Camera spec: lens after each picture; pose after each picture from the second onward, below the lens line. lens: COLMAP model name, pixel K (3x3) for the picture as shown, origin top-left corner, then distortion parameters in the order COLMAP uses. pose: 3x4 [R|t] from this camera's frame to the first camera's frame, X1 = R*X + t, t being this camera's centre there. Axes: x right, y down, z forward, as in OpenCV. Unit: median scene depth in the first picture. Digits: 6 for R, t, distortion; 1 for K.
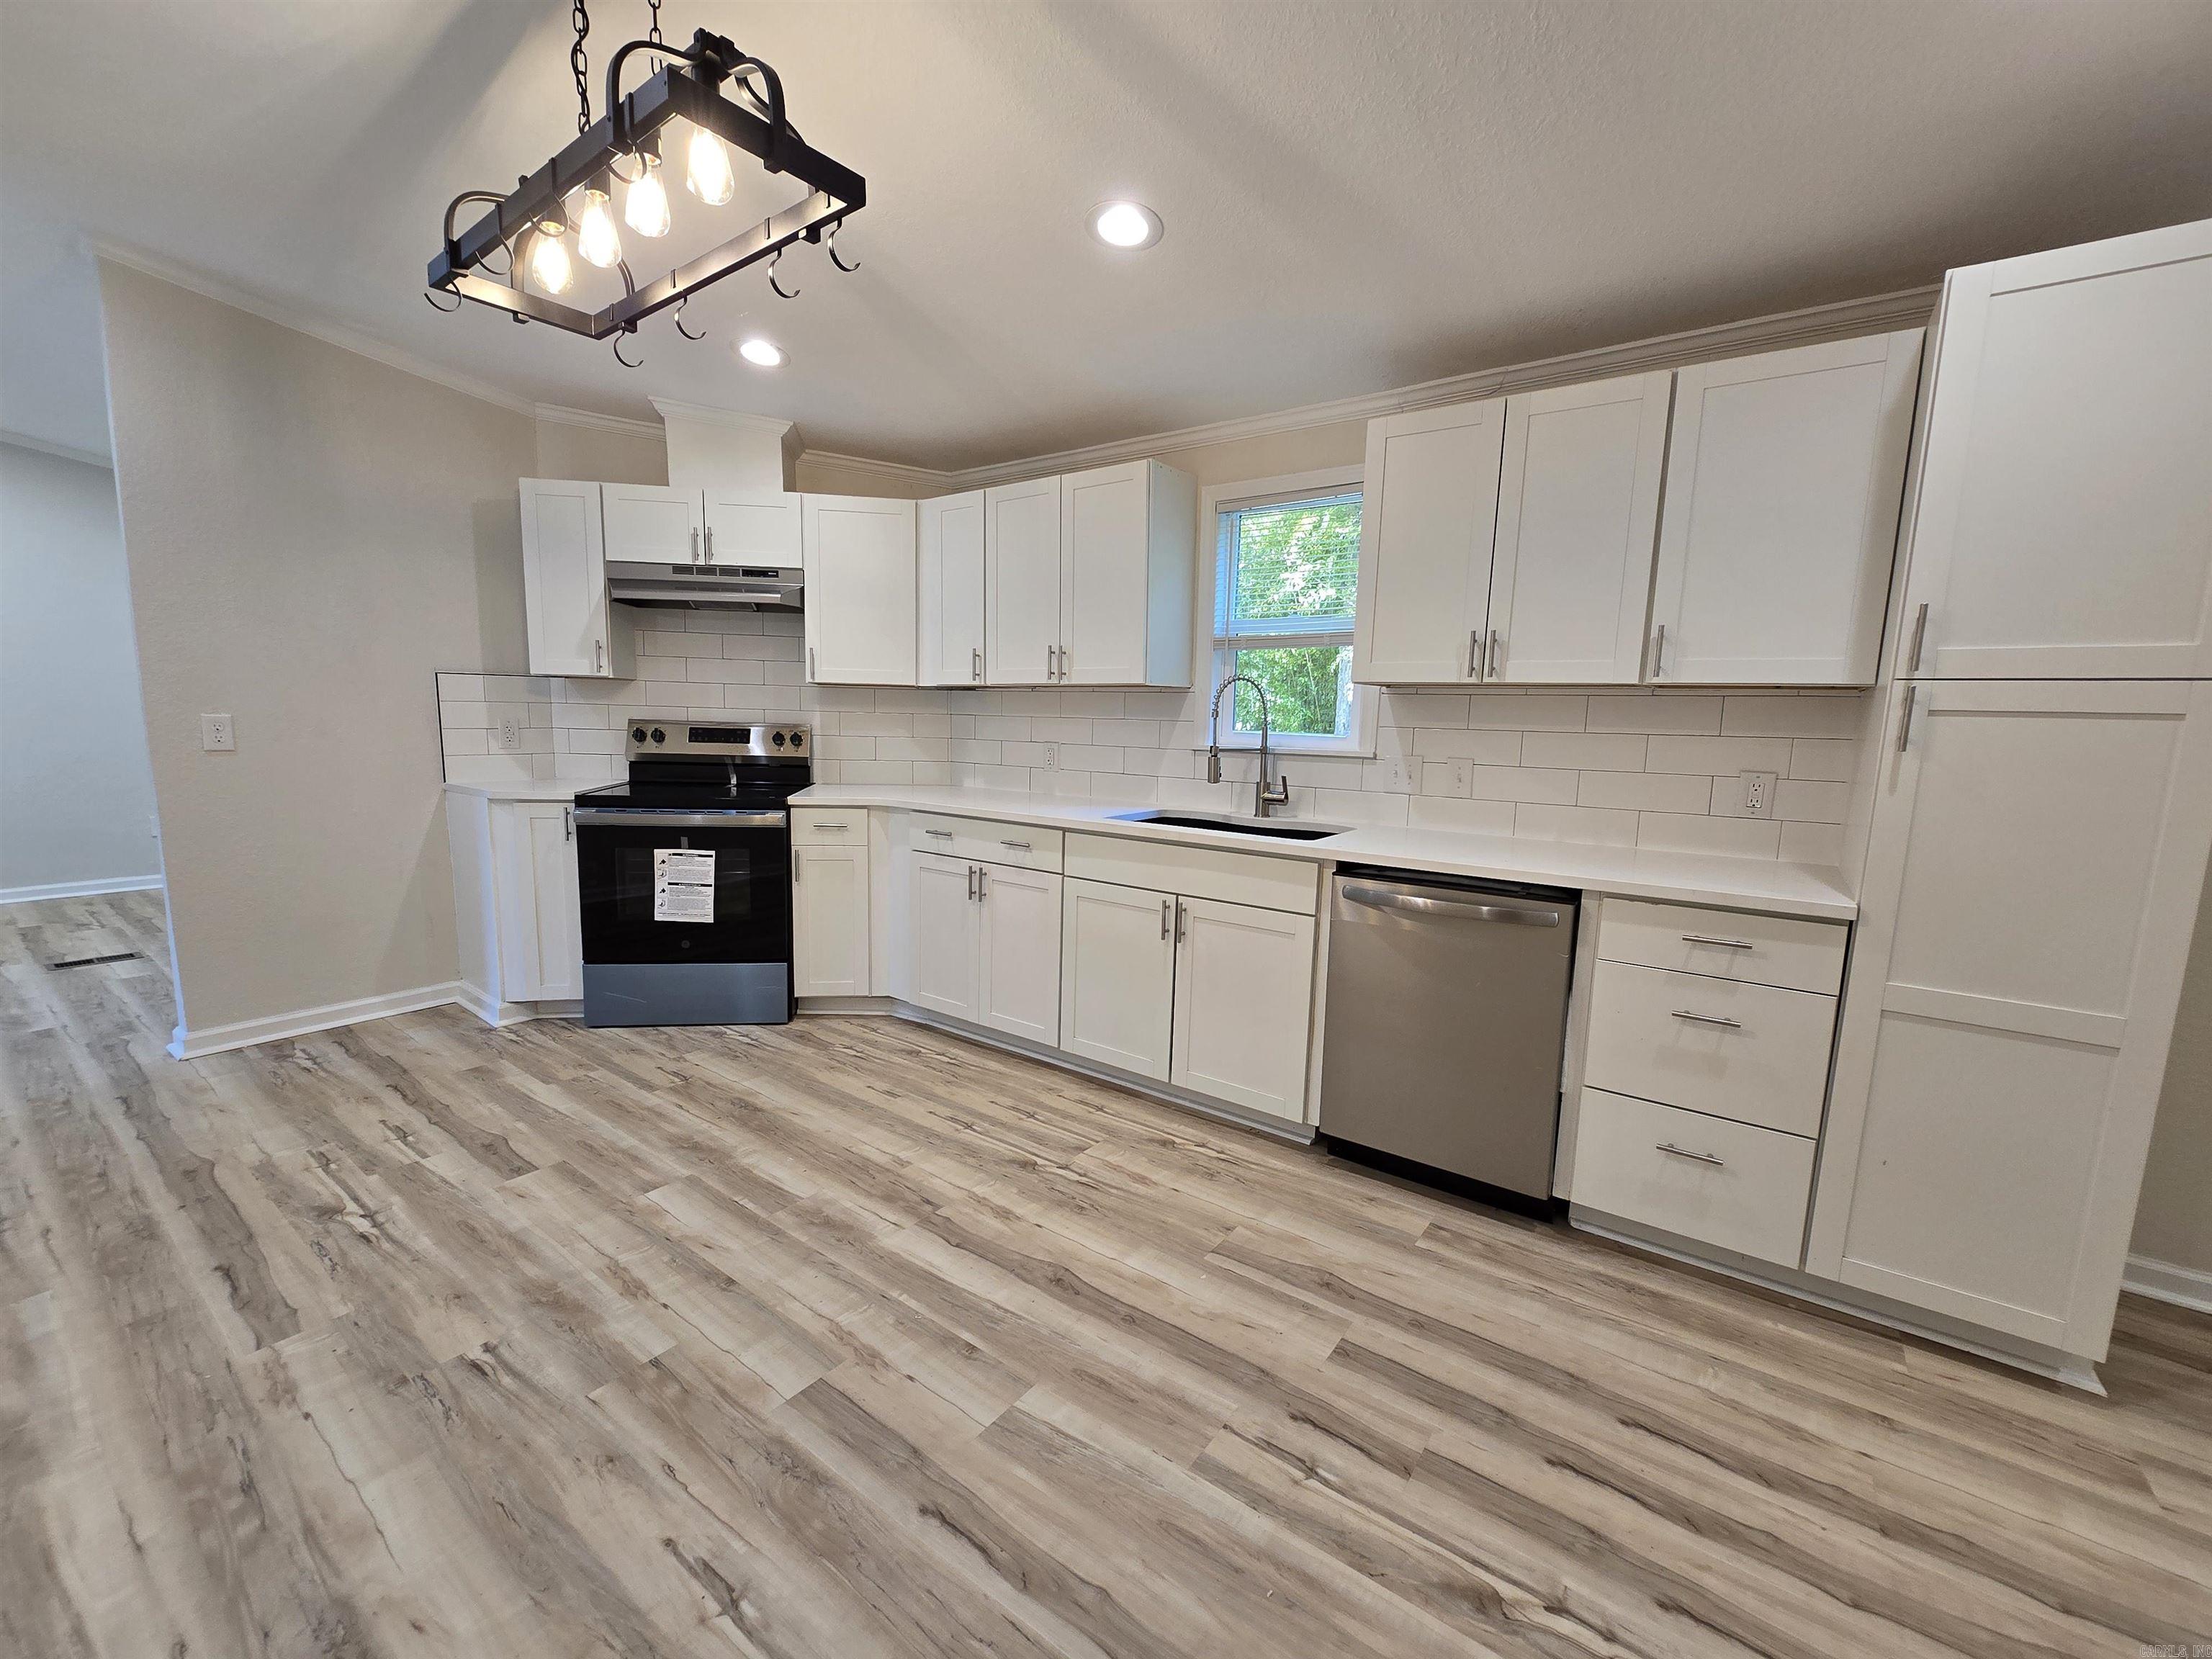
lens RADIAL K [[907.8, 0, 1106.0], [0, 907.8, 829.5], [0, 0, 1]] dist [-0.002443, 0.000411]
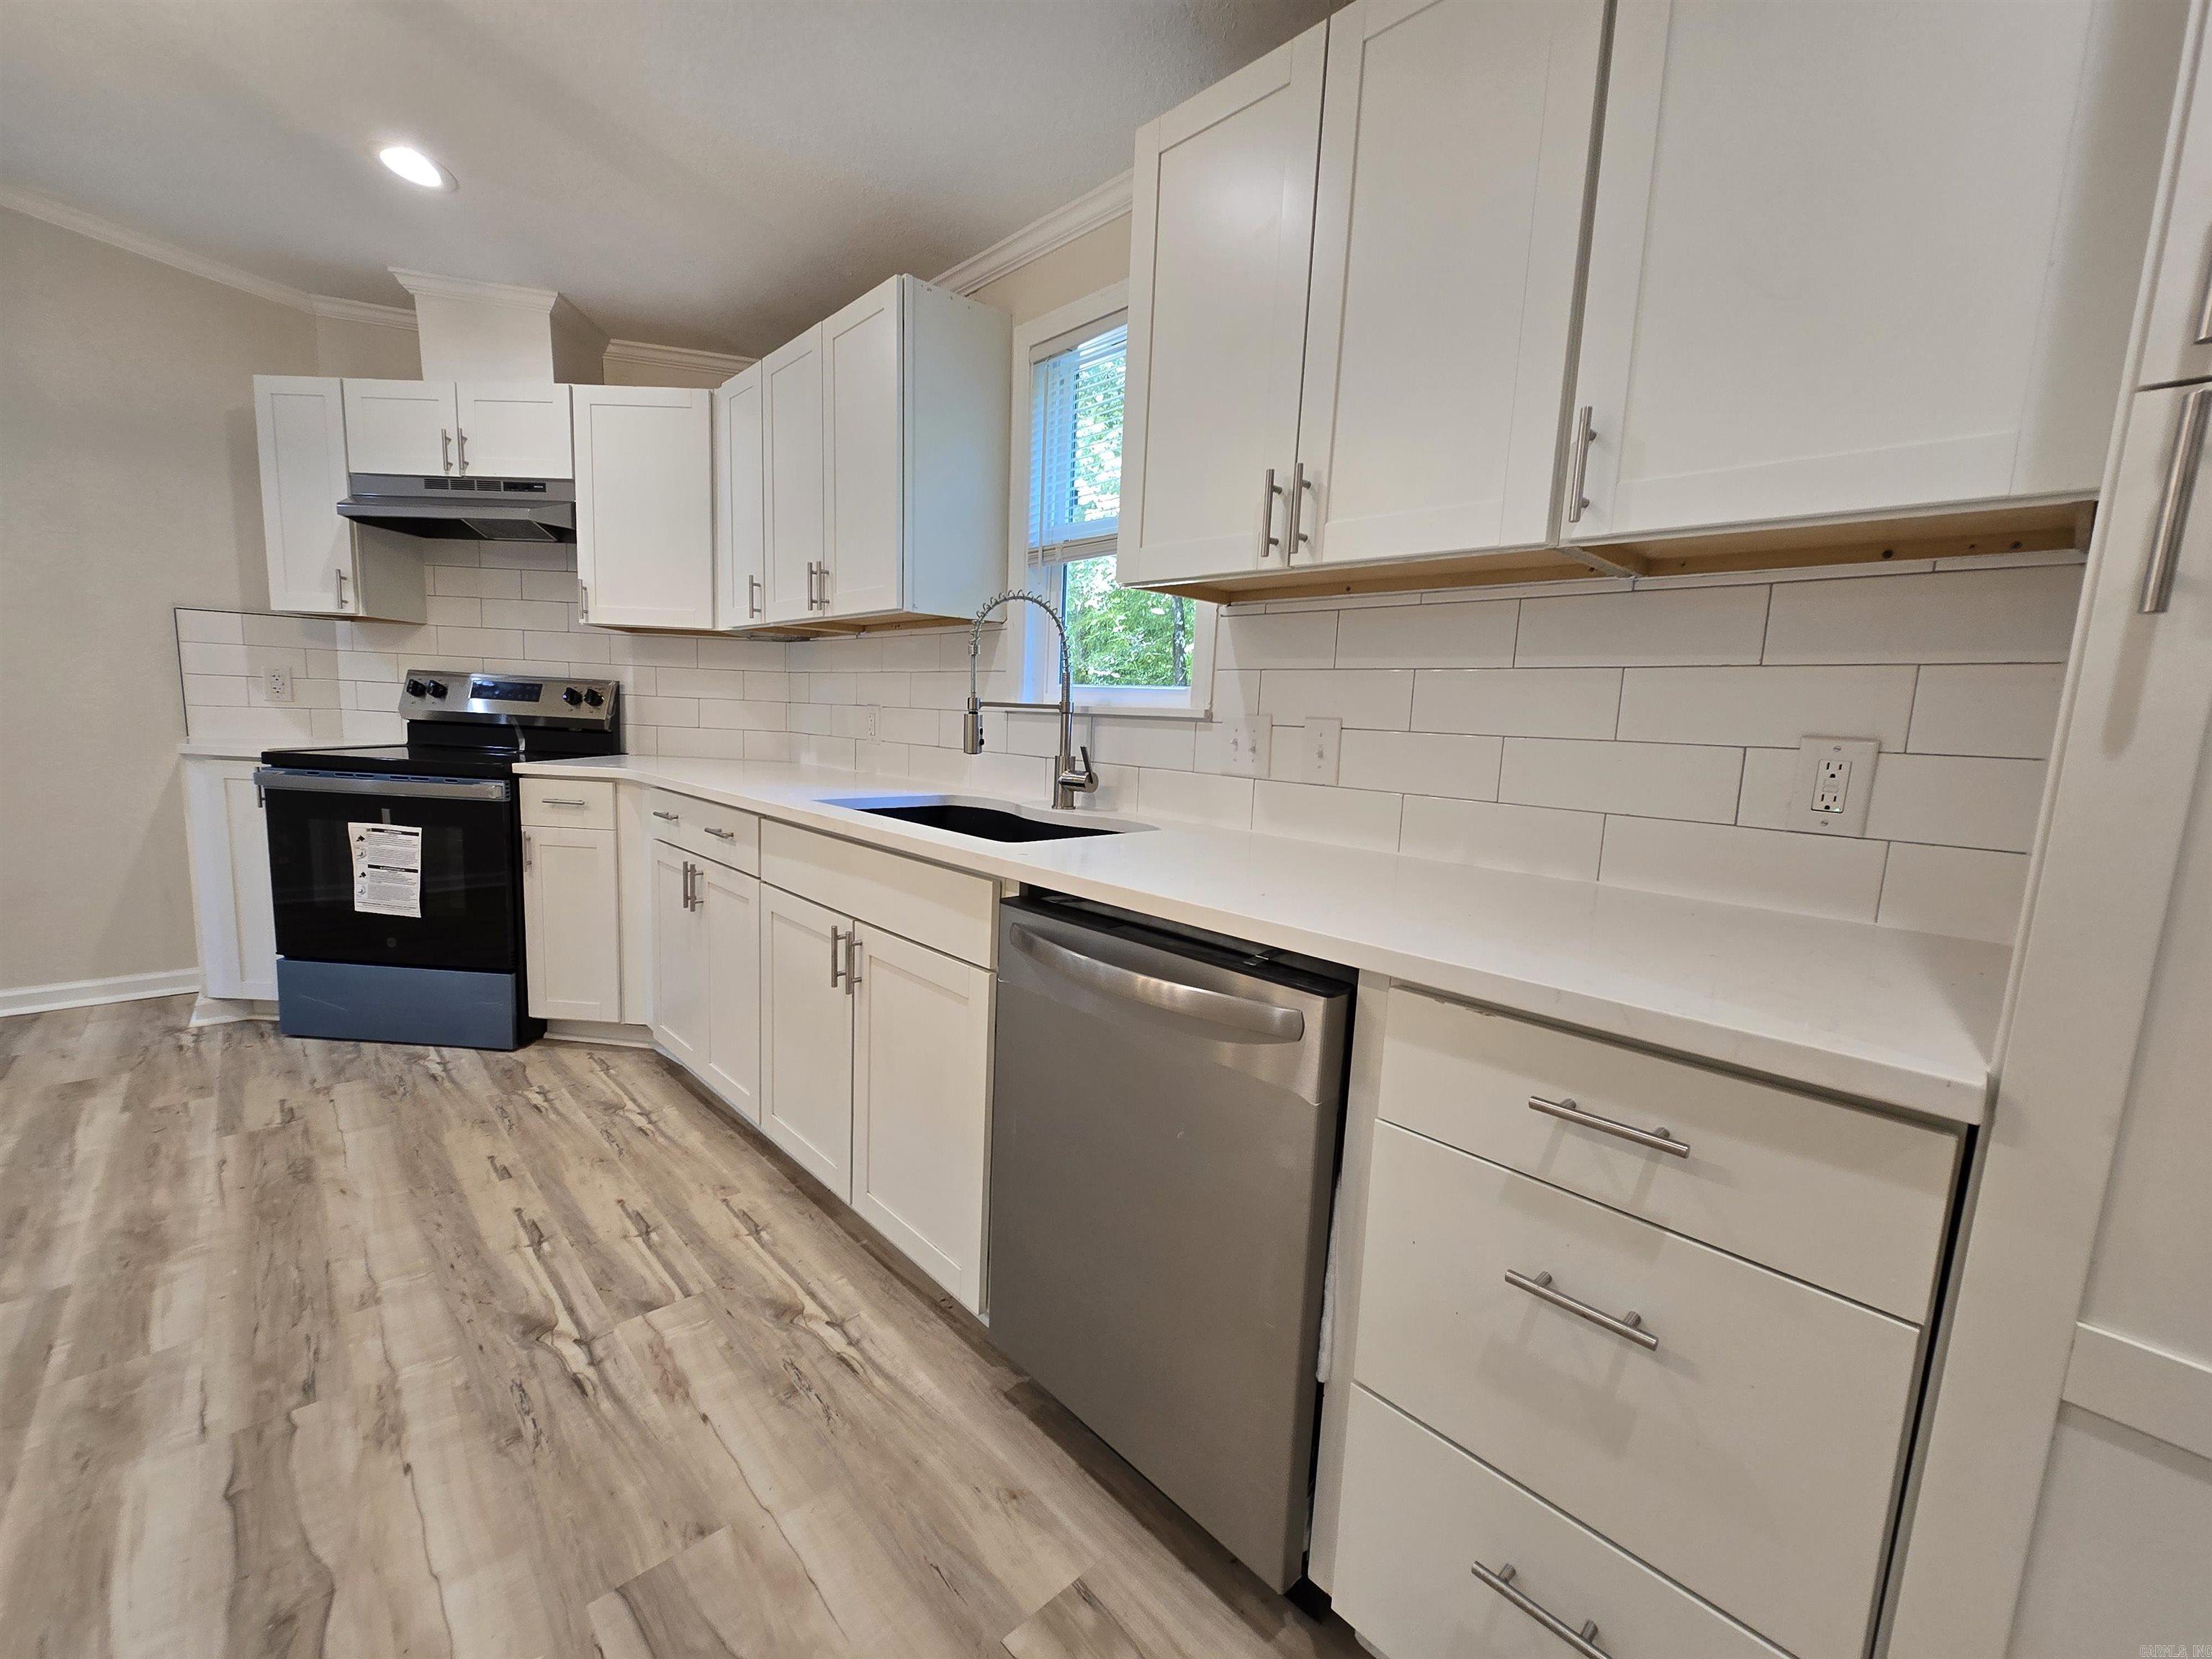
lens RADIAL K [[907.8, 0, 1106.0], [0, 907.8, 829.5], [0, 0, 1]] dist [-0.002443, 0.000411]
pose [[0.982965, 0.041527, -0.179039, 0.307473], [-0.042976, 0.999067, -0.004223, 0.002720], [0.178696, 0.011846, 0.983833, 0.331883]]
